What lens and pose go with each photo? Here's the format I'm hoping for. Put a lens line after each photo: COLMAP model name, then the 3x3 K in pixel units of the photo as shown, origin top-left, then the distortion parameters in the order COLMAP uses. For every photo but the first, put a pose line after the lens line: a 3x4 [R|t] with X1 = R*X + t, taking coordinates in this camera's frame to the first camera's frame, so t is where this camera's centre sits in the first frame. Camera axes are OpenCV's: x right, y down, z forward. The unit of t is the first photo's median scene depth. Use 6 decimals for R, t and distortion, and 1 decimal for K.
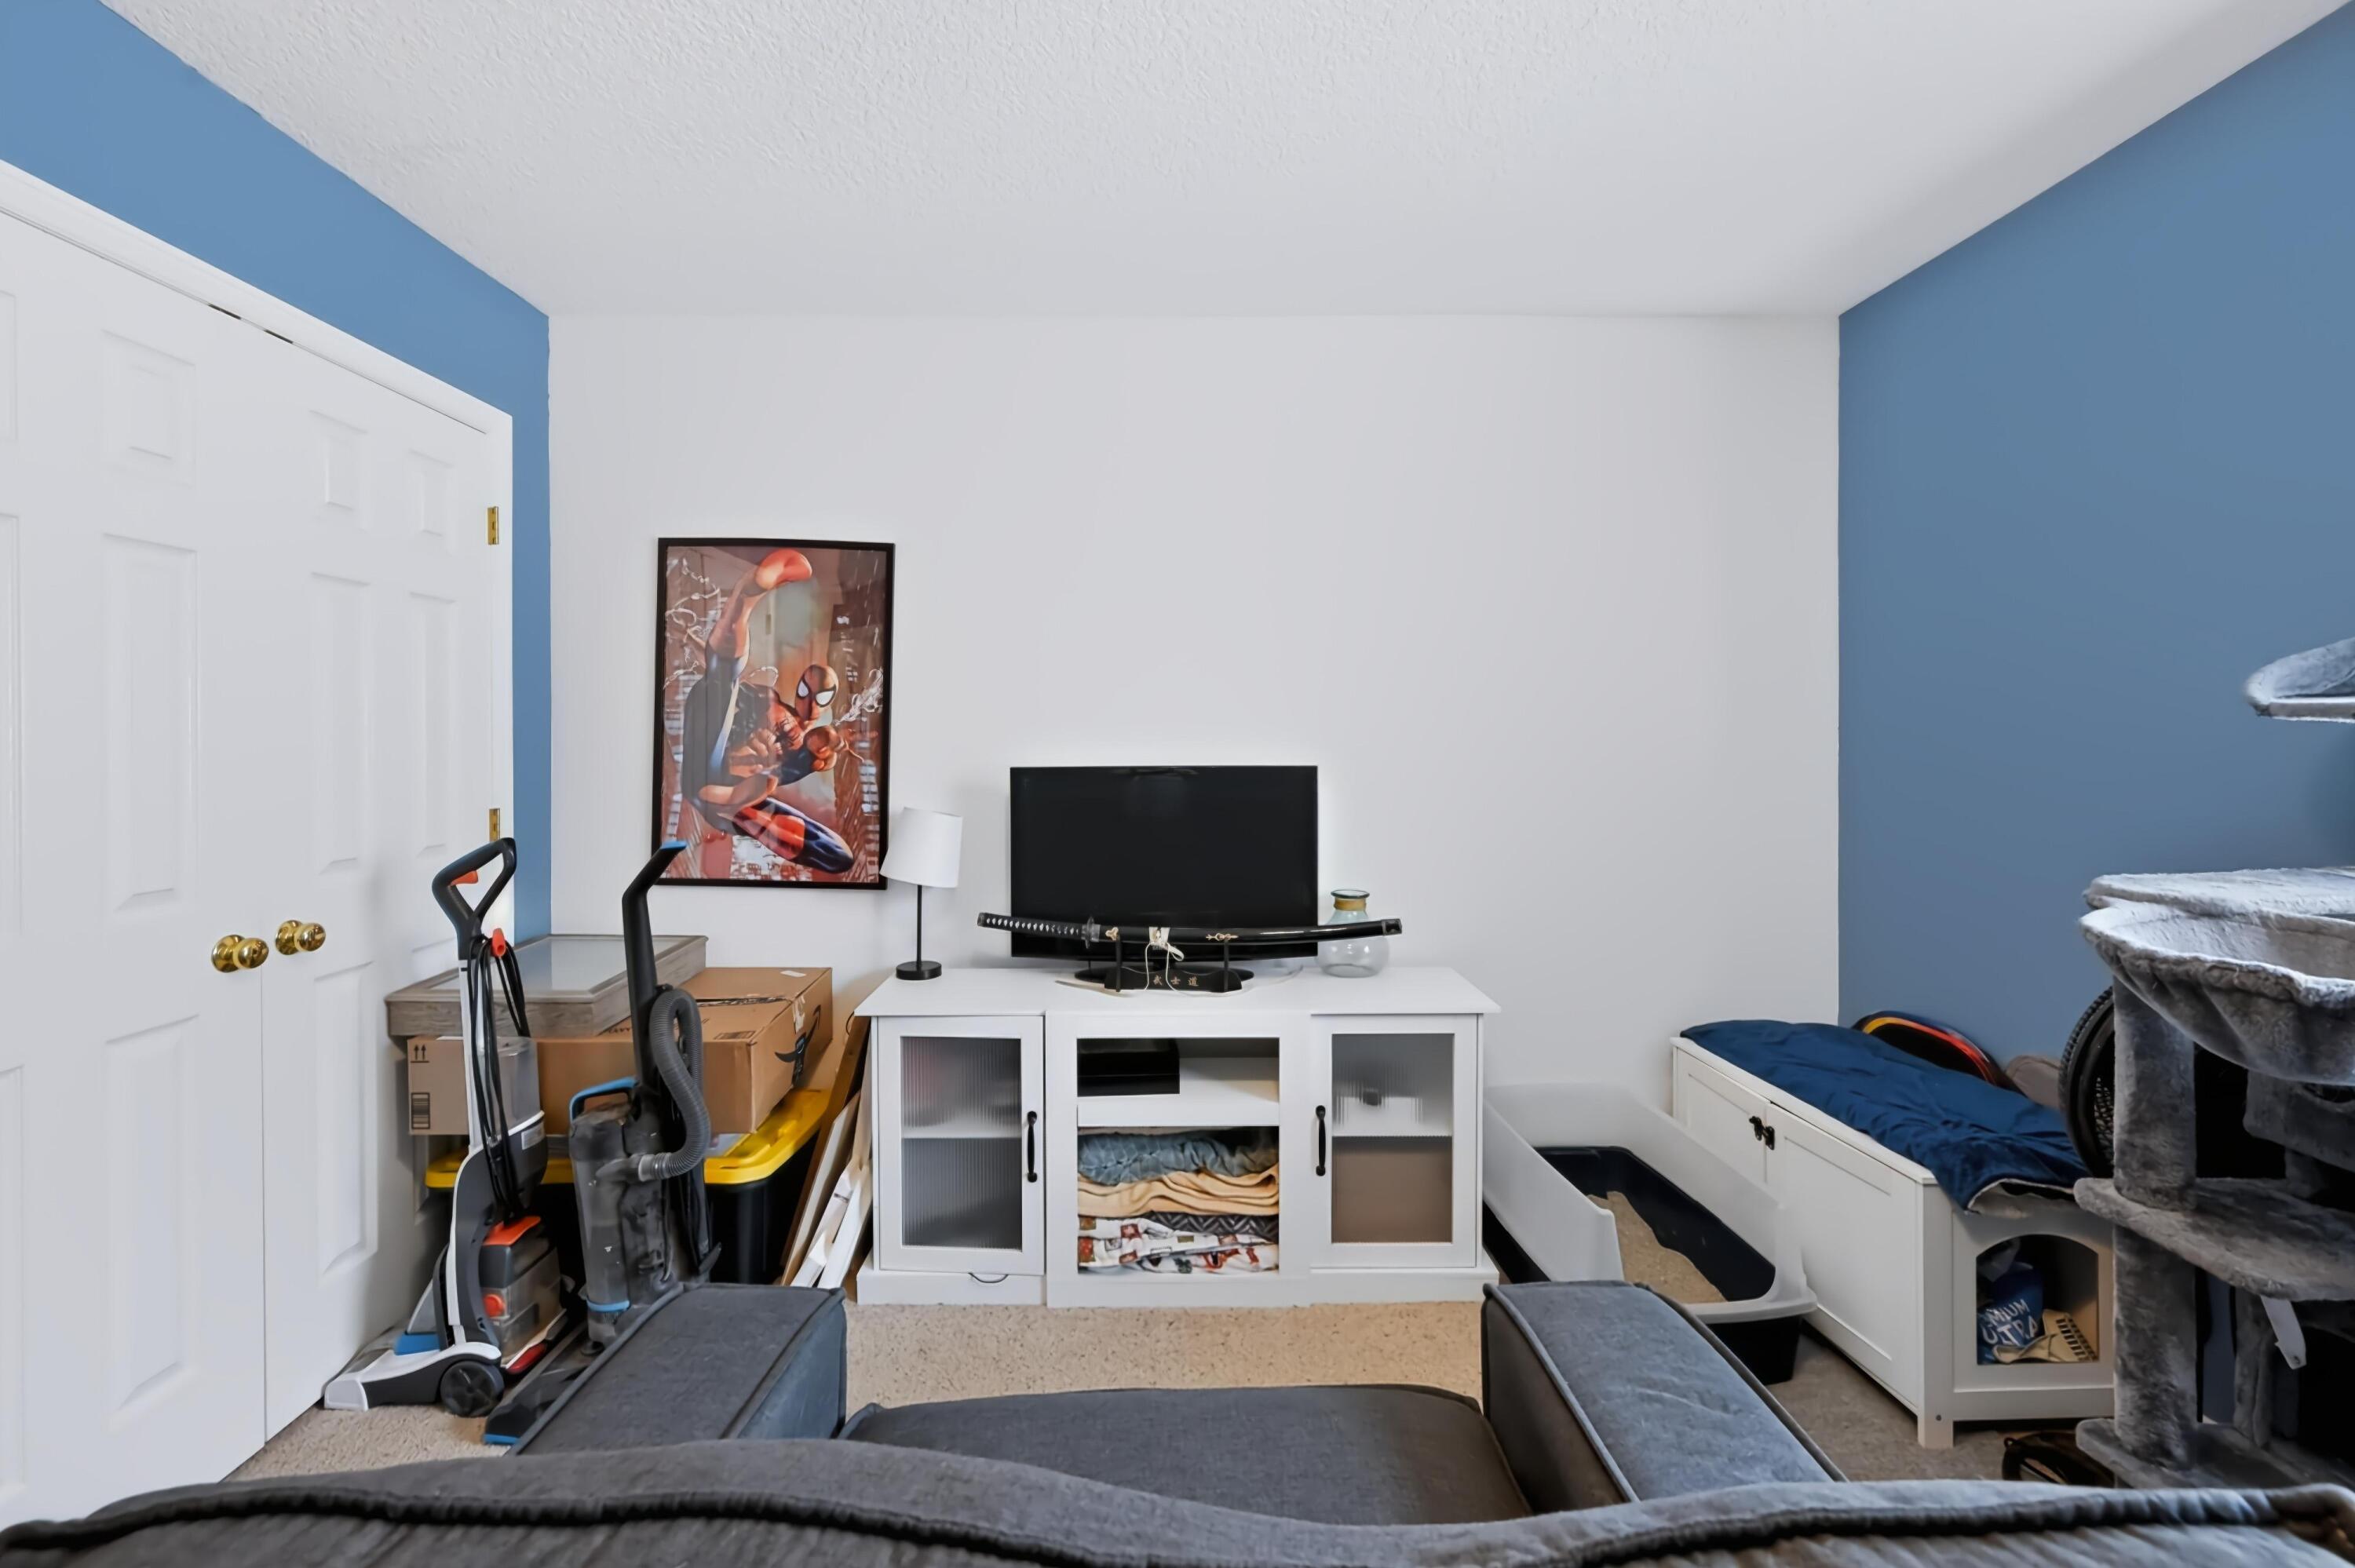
lens RADIAL K [[929.5, 0, 1175.6], [0, 929.5, 753.4], [0, 0, 1]] dist [0.000414, 0.000182]
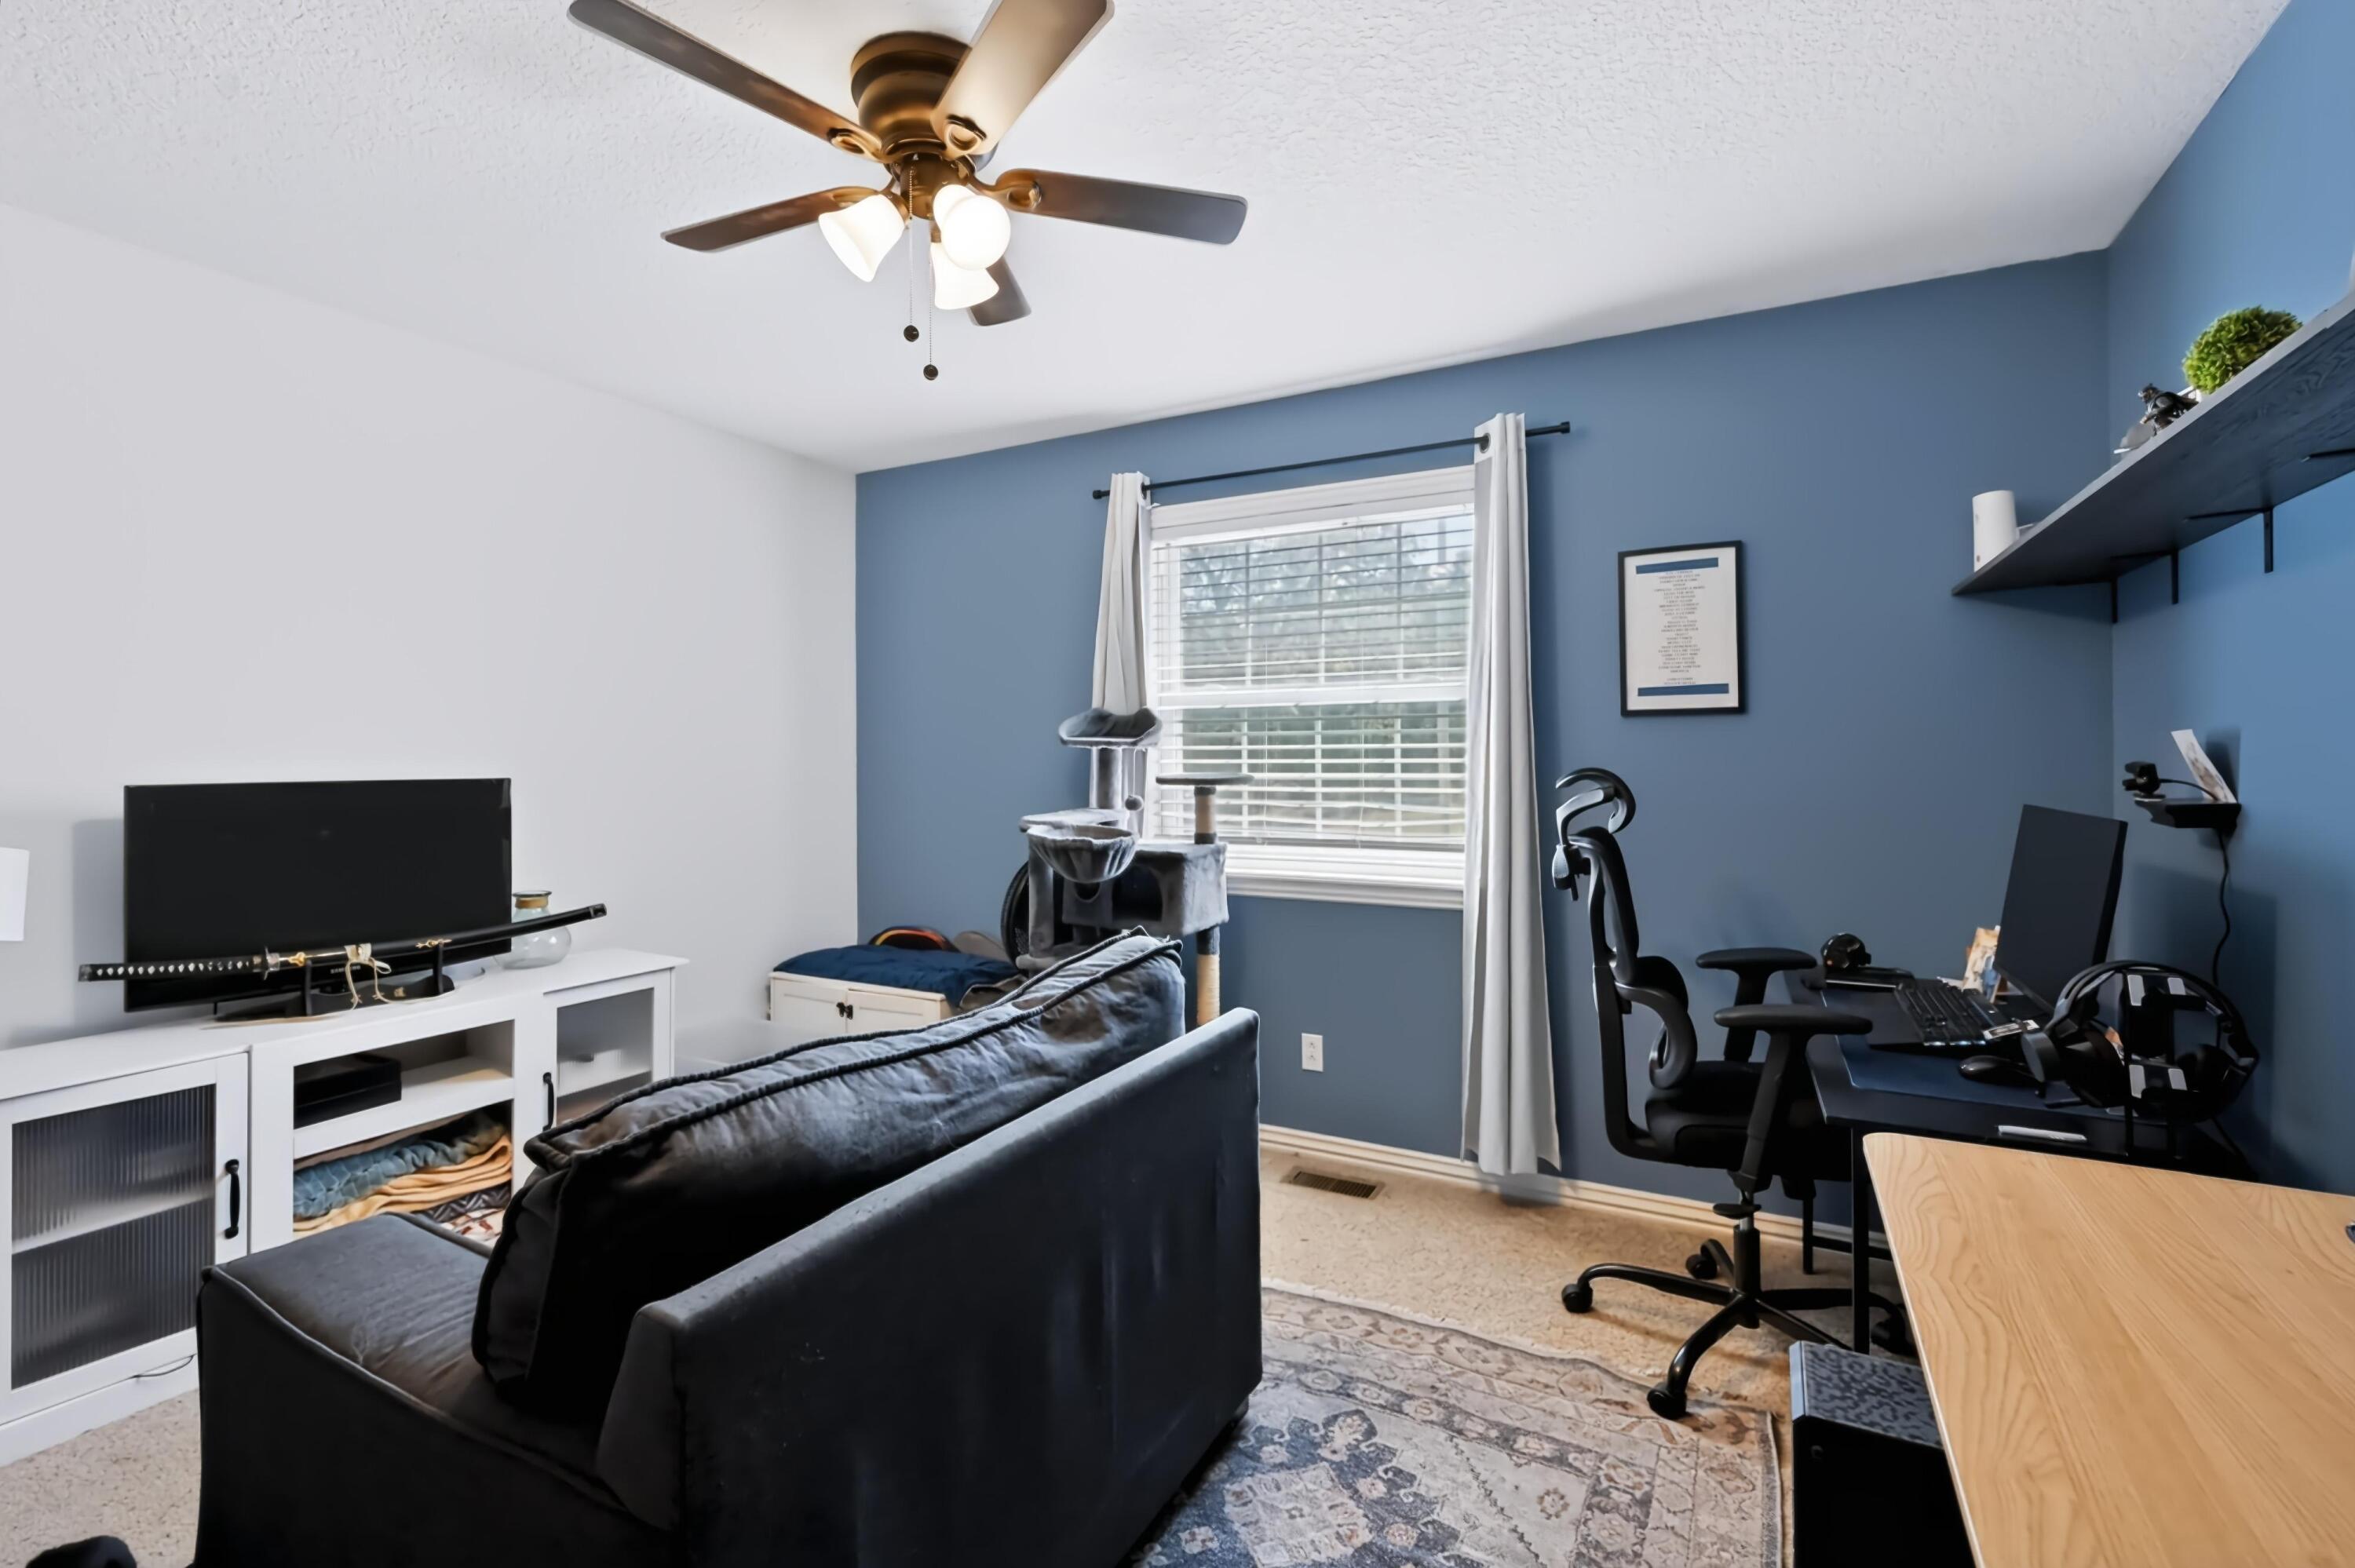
lens RADIAL K [[1045.8, 0, 1166.5], [0, 1045.8, 773.3], [0, 0, 1]] dist [-0.002895, -0.000510]
pose [[0.492633, -0.013227, 0.870136, -0.573349], [0.012849, 0.999886, 0.007925, 0.008754], [-0.870142, 0.007276, 0.492747, -0.298842]]
